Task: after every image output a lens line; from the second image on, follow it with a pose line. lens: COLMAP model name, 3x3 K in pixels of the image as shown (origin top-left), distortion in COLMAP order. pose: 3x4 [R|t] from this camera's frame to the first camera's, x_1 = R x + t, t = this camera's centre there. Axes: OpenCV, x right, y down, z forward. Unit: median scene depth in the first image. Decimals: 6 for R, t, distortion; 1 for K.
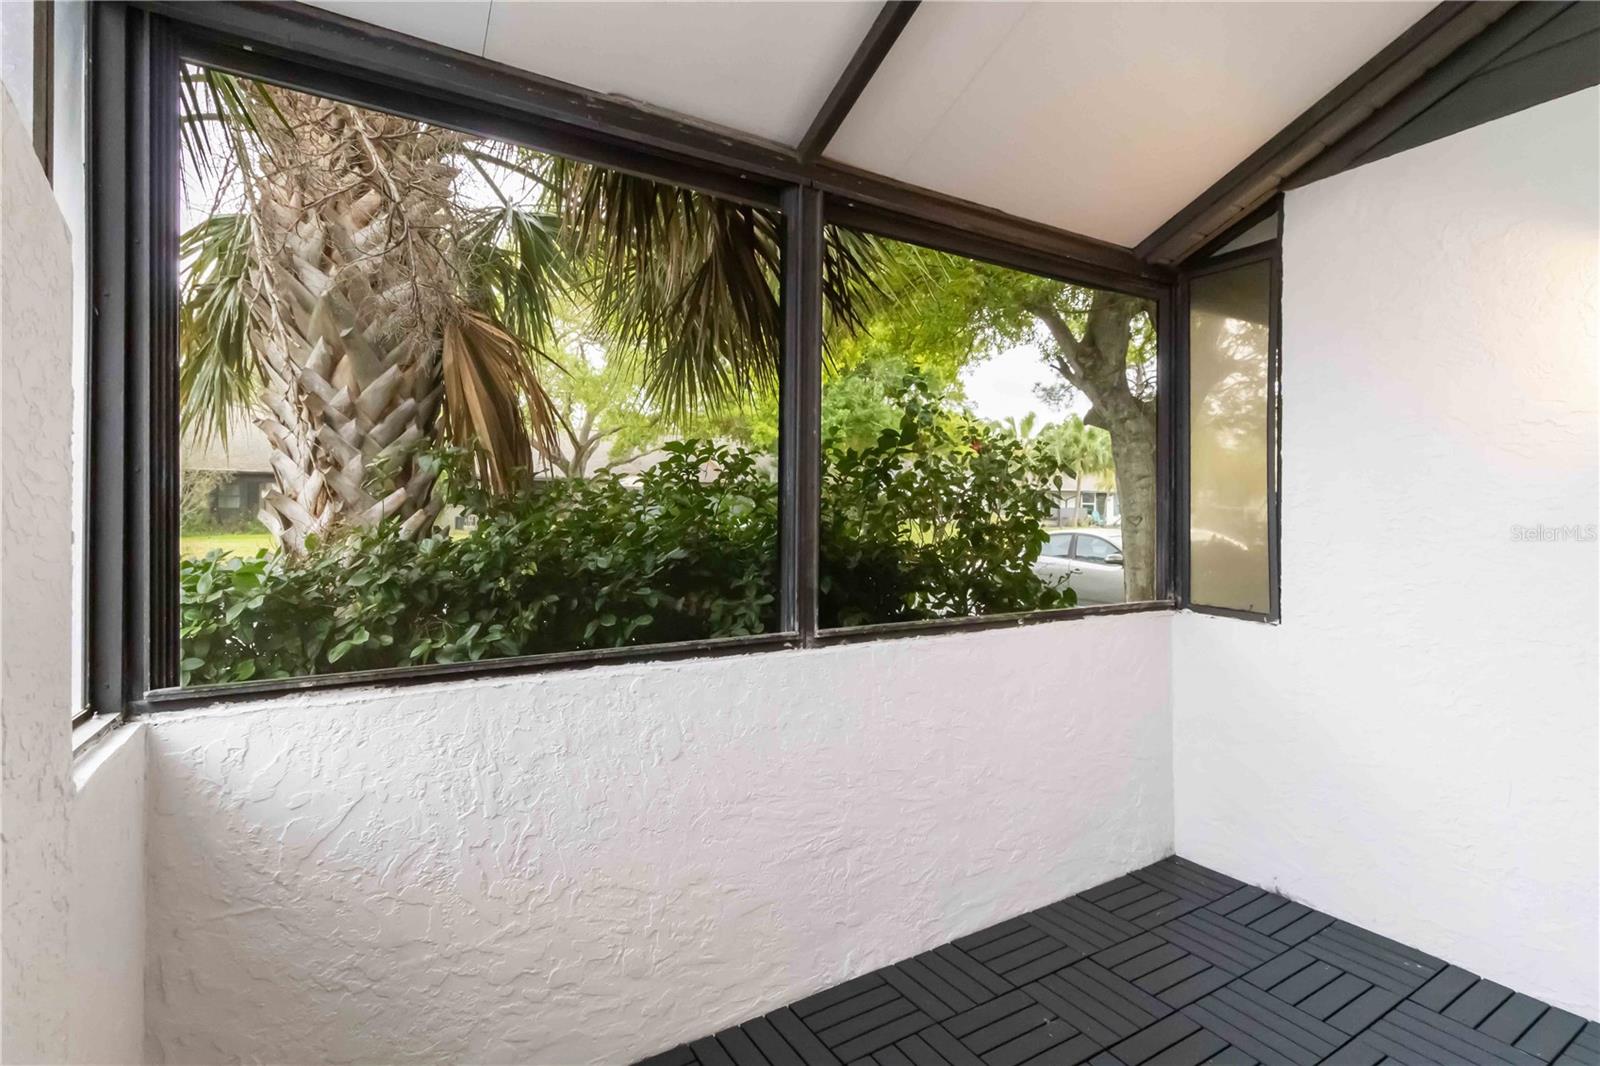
lens RADIAL K [[758.6, 0, 797.0], [0, 758.6, 521.0], [0, 0, 1]] dist [0.008620, -0.000815]
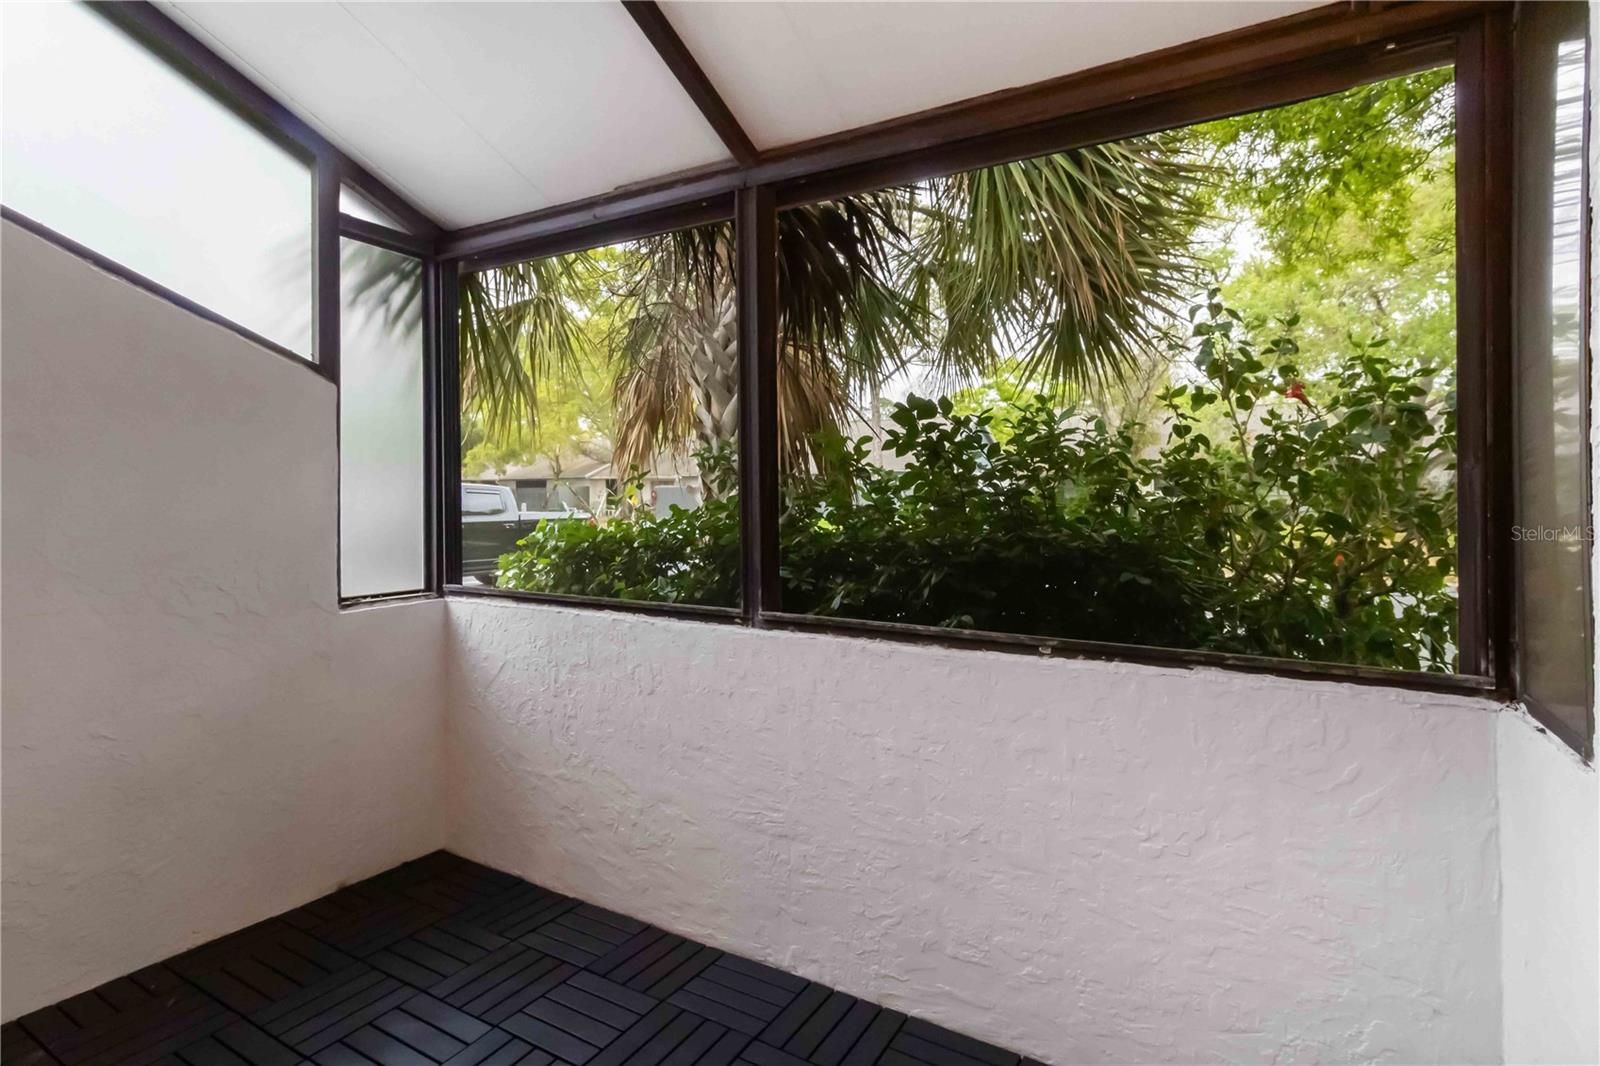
lens RADIAL K [[758.6, 0, 844.8], [0, 758.6, 509.1], [0, 0, 1]] dist [0.008620, -0.000815]
pose [[0.507904, 0.006777, -0.861387, 1.004986], [-0.007671, 0.999965, 0.003344, 0.000443], [0.861380, 0.004909, 0.507938, 0.592484]]
